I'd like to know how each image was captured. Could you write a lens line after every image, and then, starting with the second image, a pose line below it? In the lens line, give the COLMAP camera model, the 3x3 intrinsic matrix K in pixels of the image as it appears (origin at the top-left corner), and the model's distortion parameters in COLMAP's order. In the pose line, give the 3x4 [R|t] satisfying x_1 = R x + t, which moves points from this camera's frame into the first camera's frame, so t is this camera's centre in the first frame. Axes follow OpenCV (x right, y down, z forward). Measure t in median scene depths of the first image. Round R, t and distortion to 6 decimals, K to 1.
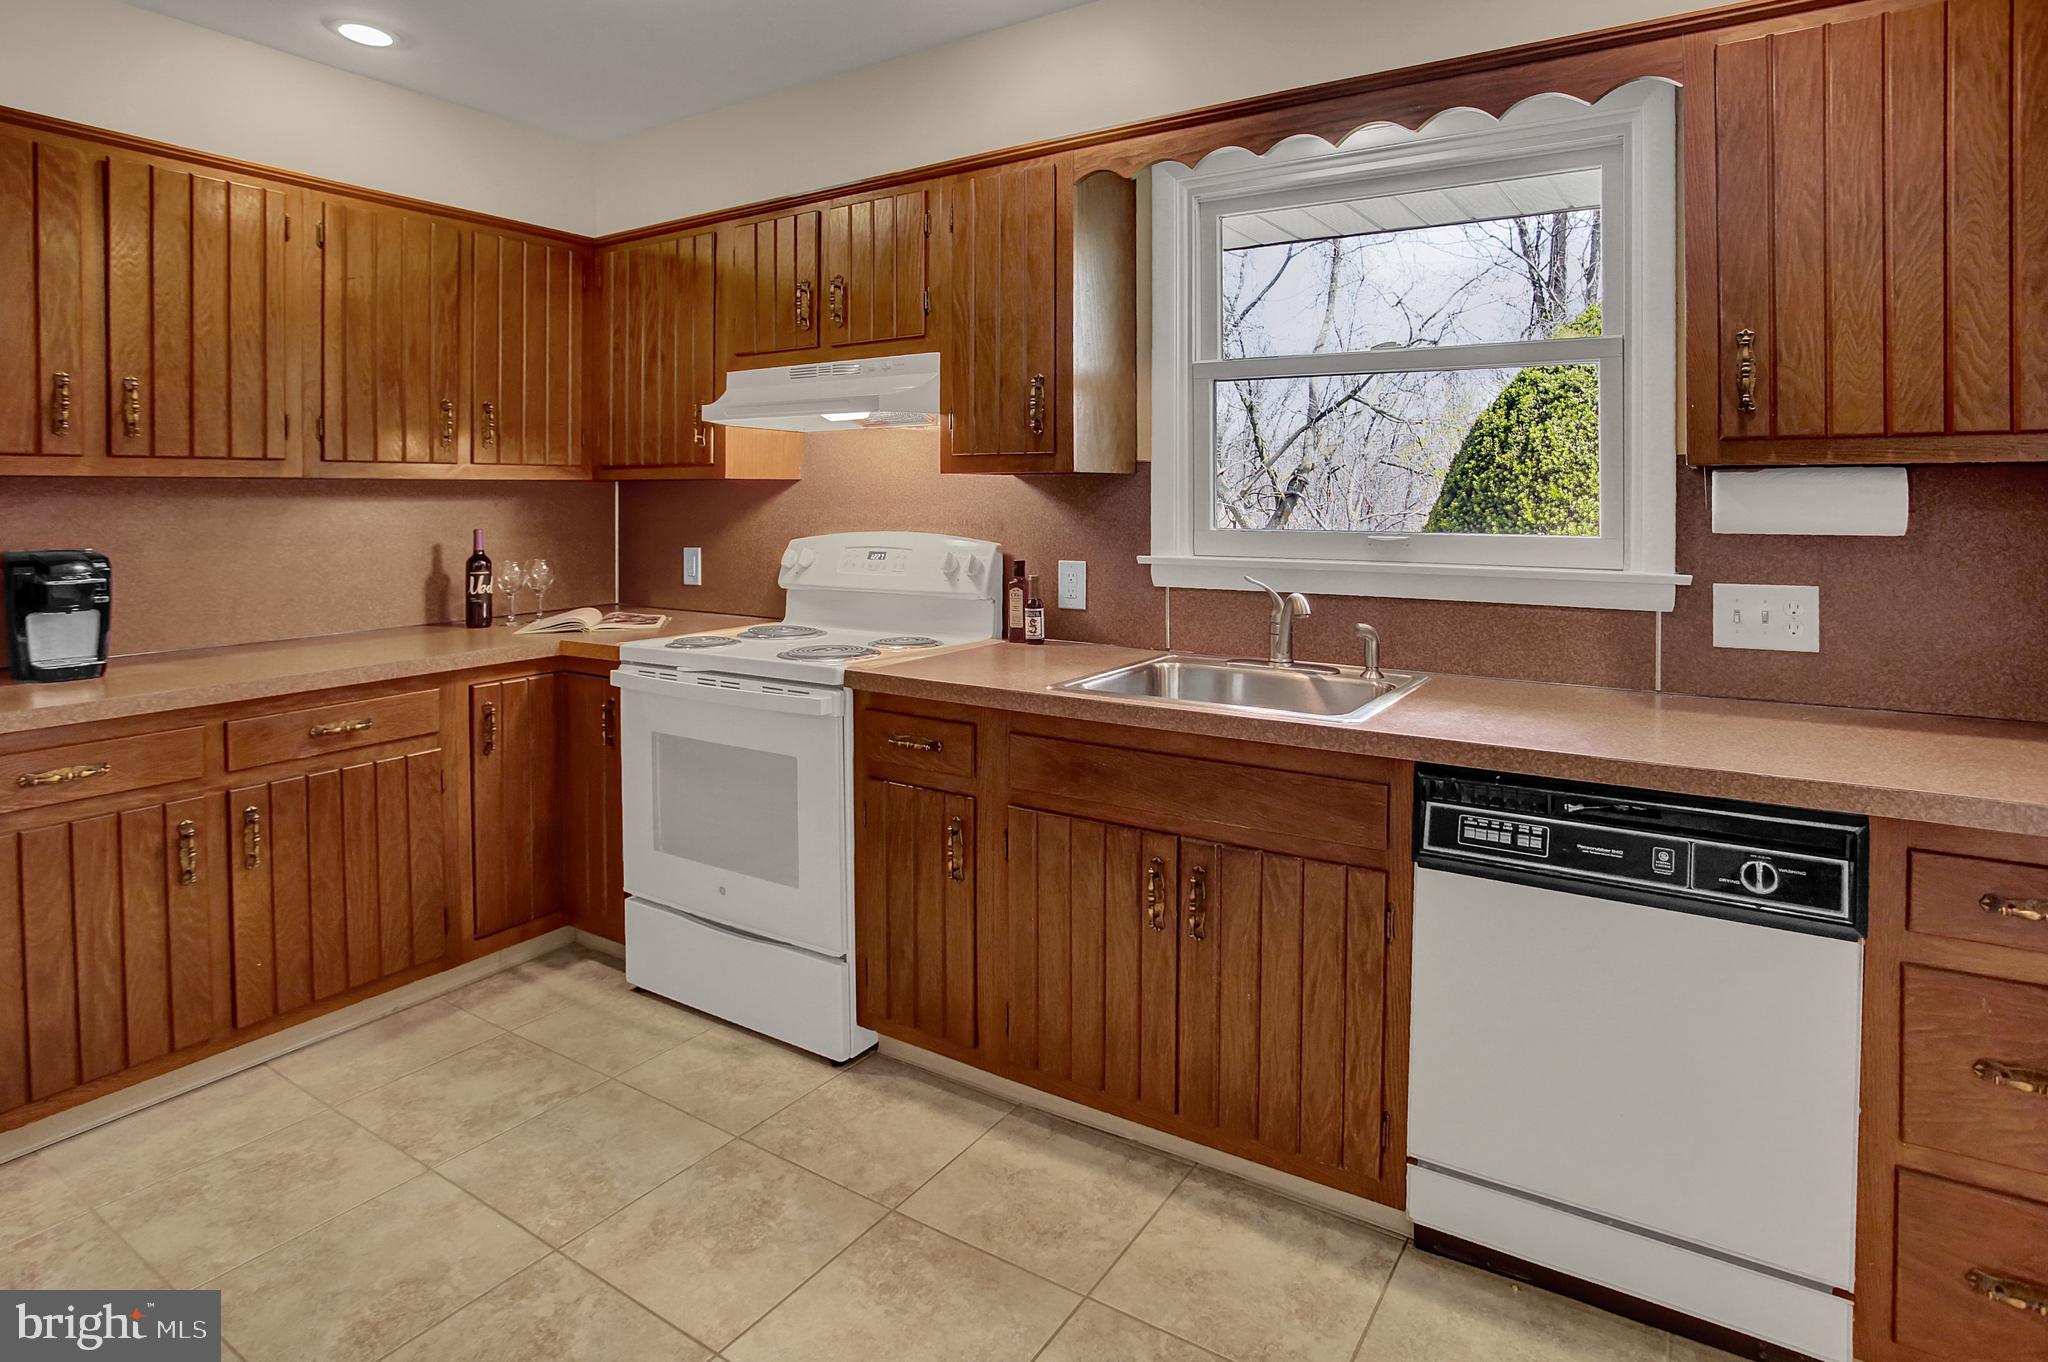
lens RADIAL K [[1114.6, 0, 1083.9], [0, 1114.6, 493.1], [0, 0, 1]] dist [-0.062641, 0.023846]
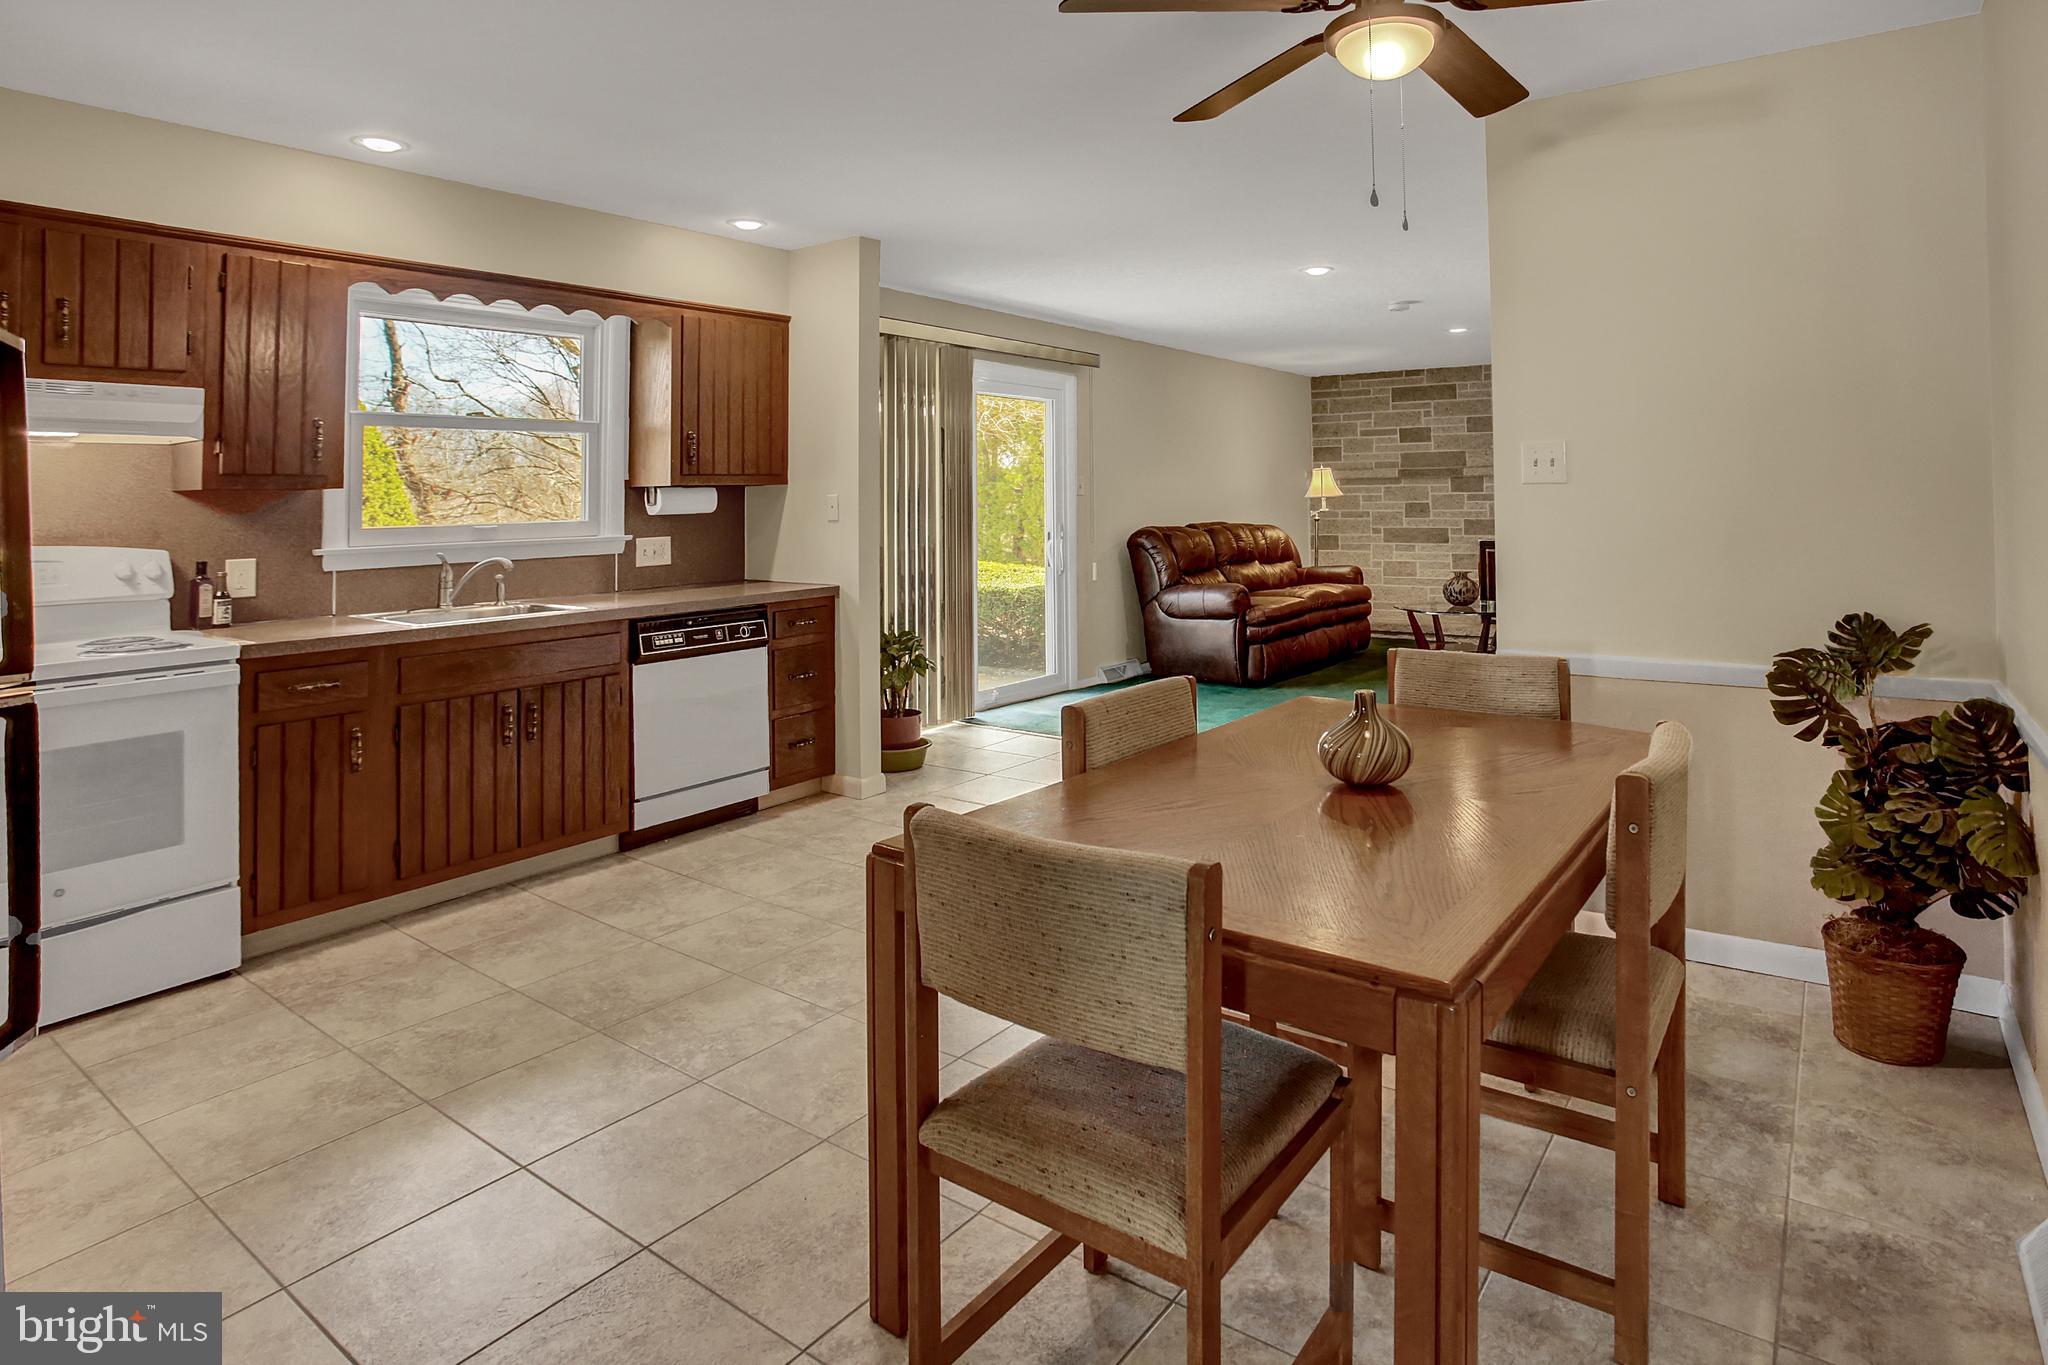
lens RADIAL K [[1114.6, 0, 1042.0], [0, 1114.6, 502.0], [0, 0, 1]] dist [-0.062641, 0.023846]
pose [[0.083158, -0.011155, 0.996474, -1.391553], [0.016233, 0.999820, 0.009838, -0.001565], [-0.996404, 0.015358, 0.083324, -0.015155]]
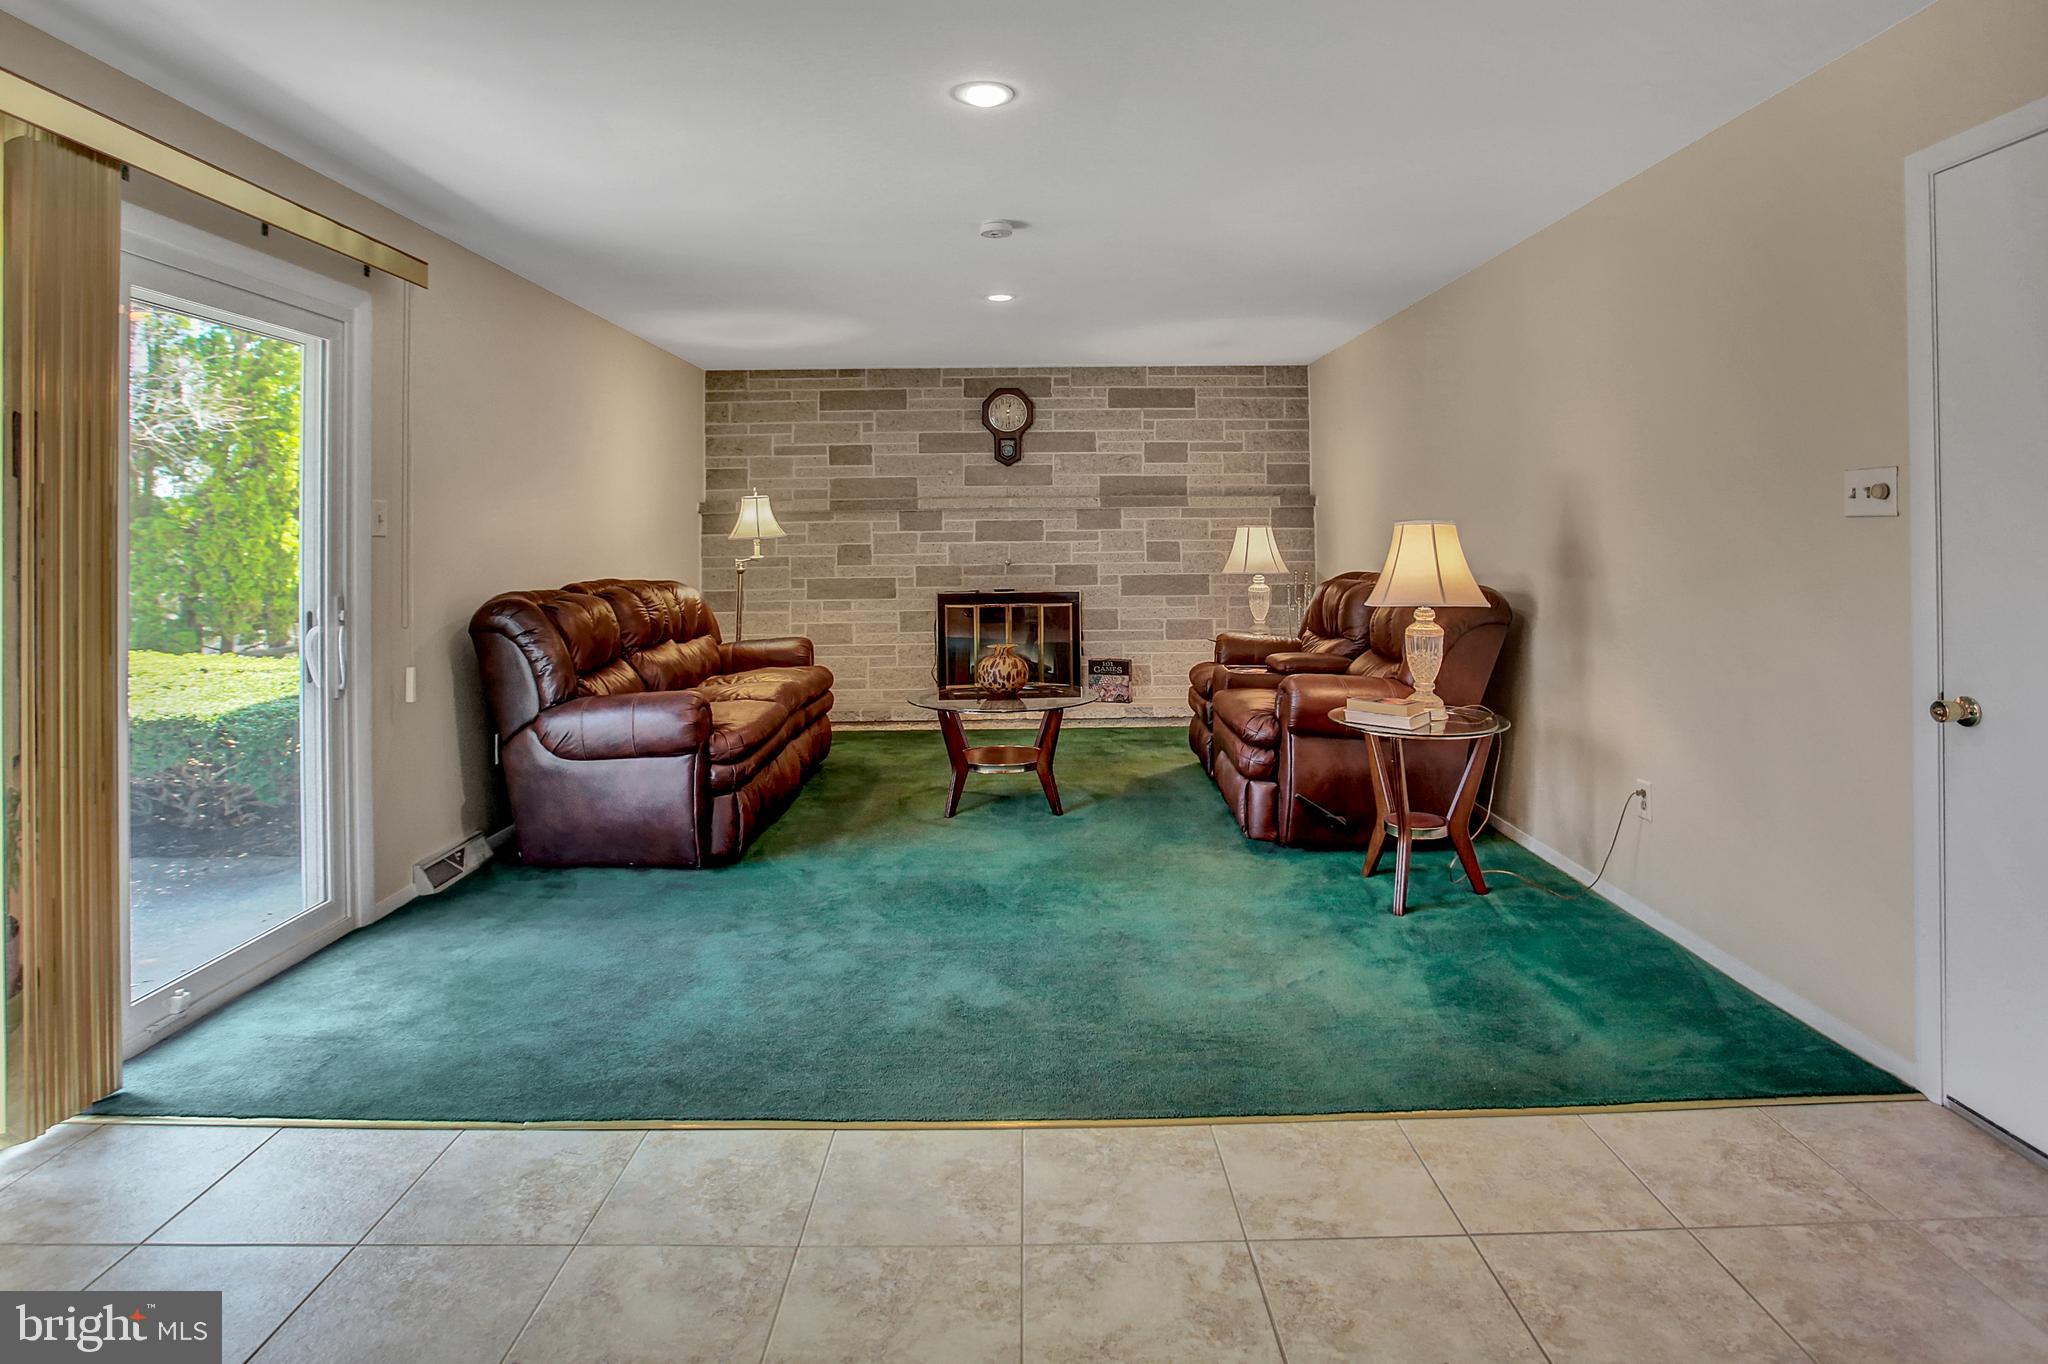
lens RADIAL K [[1114.6, 0, 1023.2], [0, 1114.6, 509.5], [0, 0, 1]] dist [-0.062641, 0.023846]
pose [[-0.530574, 0.016344, 0.847481, -0.084543], [0.012295, 0.999857, -0.011586, 0.005679], [-0.847550, 0.004273, -0.530699, 0.180766]]
